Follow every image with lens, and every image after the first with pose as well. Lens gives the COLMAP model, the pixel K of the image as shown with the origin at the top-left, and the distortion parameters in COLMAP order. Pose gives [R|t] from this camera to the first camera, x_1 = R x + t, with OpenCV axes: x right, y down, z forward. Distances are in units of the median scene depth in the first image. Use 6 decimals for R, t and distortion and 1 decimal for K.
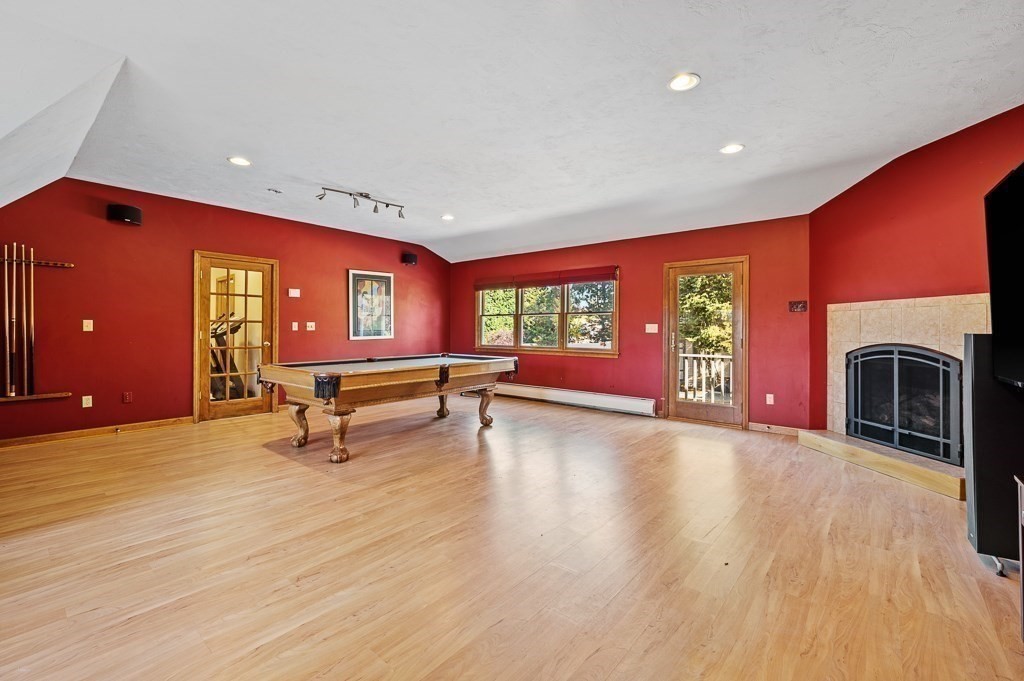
lens RADIAL K [[429.7, 0, 511.1], [0, 429.7, 334.7], [0, 0, 1]] dist [-0.001757, 0.000103]
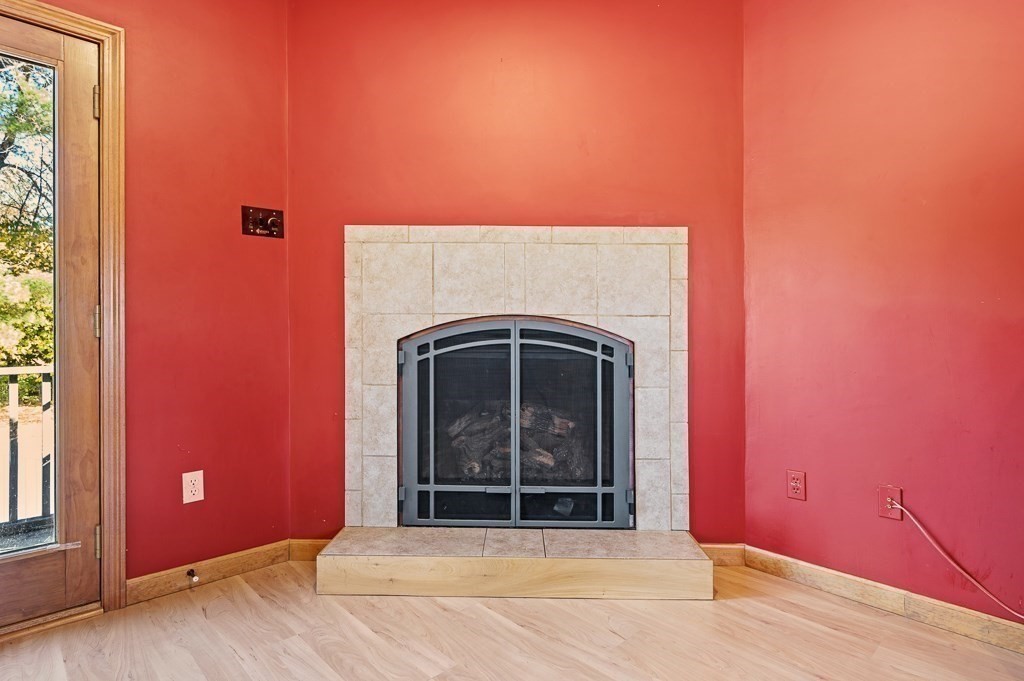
lens RADIAL K [[547.6, 0, 511.1], [0, 547.6, 332.2], [0, 0, 1]] dist [-0.002397, -0.000879]
pose [[0.104944, 0.000899, 0.994478, 0.261675], [0.003577, 0.999993, -0.001281, 0.039997], [-0.994472, 0.003691, 0.104940, 0.910666]]
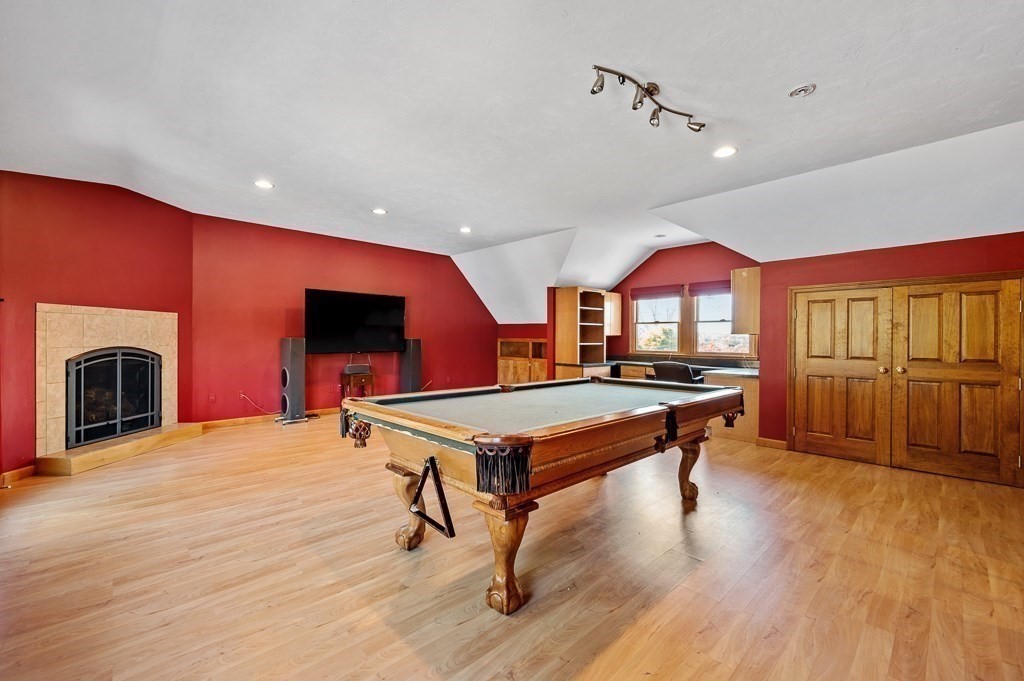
lens RADIAL K [[429.7, 0, 511.7], [0, 429.7, 335.1], [0, 0, 1]] dist [-0.001757, 0.000103]
pose [[-0.994034, -0.004399, 0.108981, -0.280673], [-0.003734, 0.999973, 0.006307, -0.021305], [-0.109006, 0.005862, -0.994024, 1.981673]]
